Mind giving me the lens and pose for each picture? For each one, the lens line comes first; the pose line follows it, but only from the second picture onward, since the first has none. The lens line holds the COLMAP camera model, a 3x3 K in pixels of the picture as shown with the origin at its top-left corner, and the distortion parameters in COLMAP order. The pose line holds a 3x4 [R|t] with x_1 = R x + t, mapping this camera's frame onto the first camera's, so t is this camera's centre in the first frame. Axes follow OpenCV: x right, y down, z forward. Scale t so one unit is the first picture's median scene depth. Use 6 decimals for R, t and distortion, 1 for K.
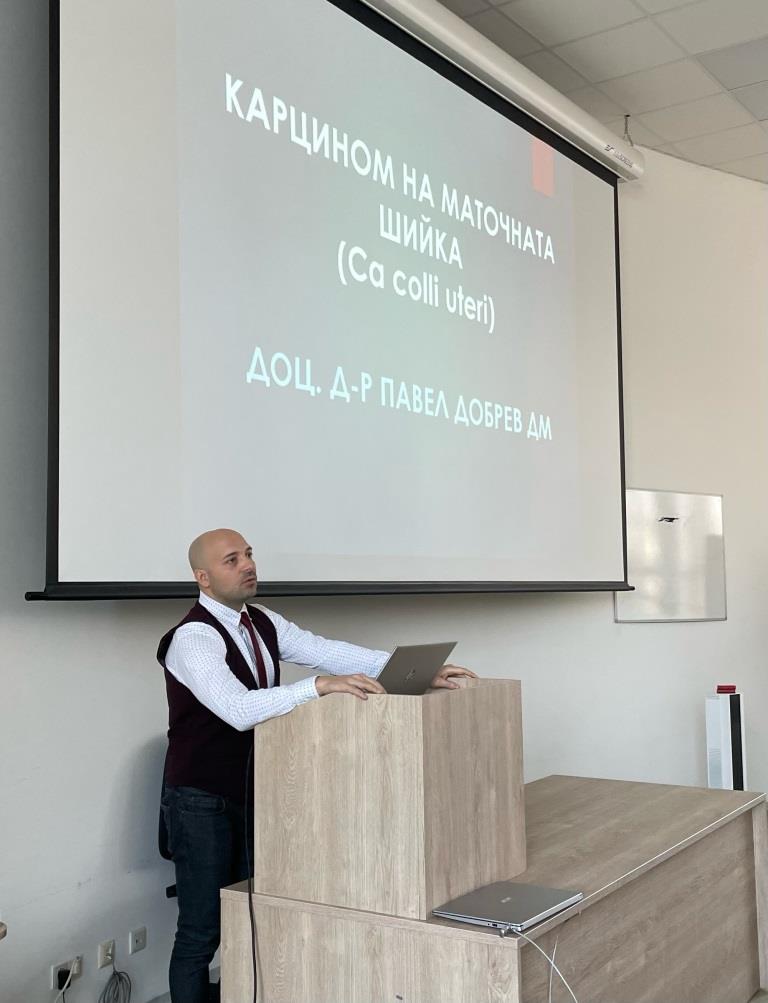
lens RADIAL K [[1173.4, 0, 340.0], [0, 1173.4, 504.1], [0, 0, 1]] dist [0.027457, -0.012851]
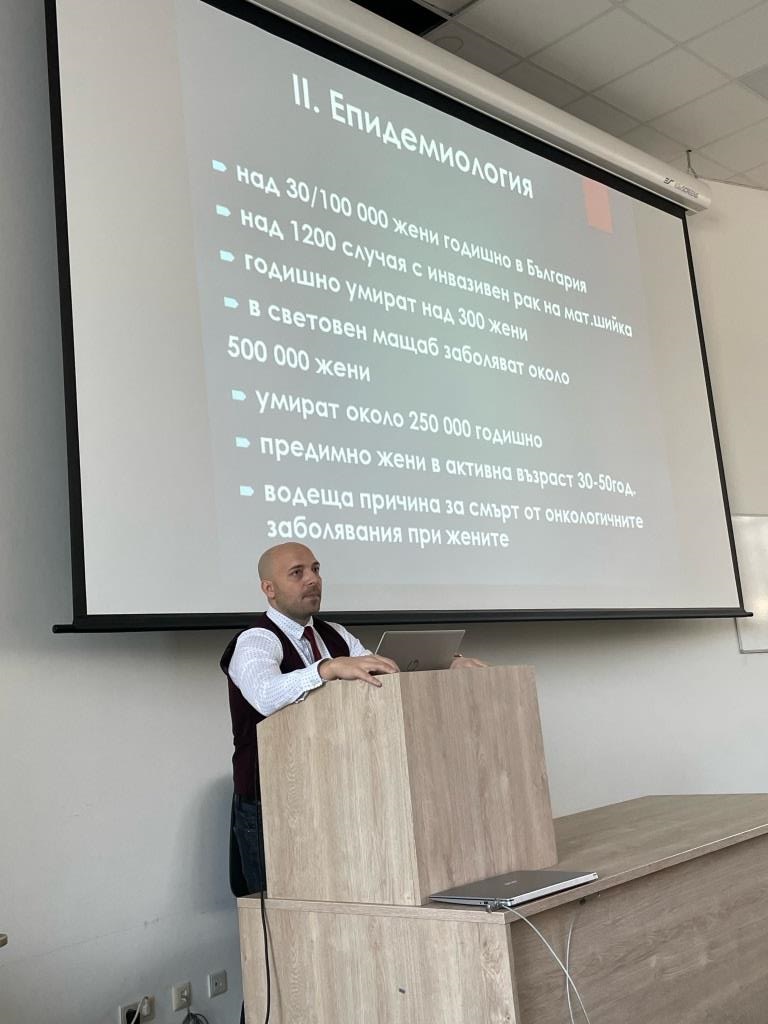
lens RADIAL K [[1137.3, 0, 379.6], [0, 1137.3, 502.8], [0, 0, 1]] dist [0.017767, 0.007606]
pose [[0.985220, -0.107252, -0.133563, 0.185465], [0.093307, 0.989911, -0.106631, 0.116836], [0.143652, 0.092593, 0.985287, 0.048874]]
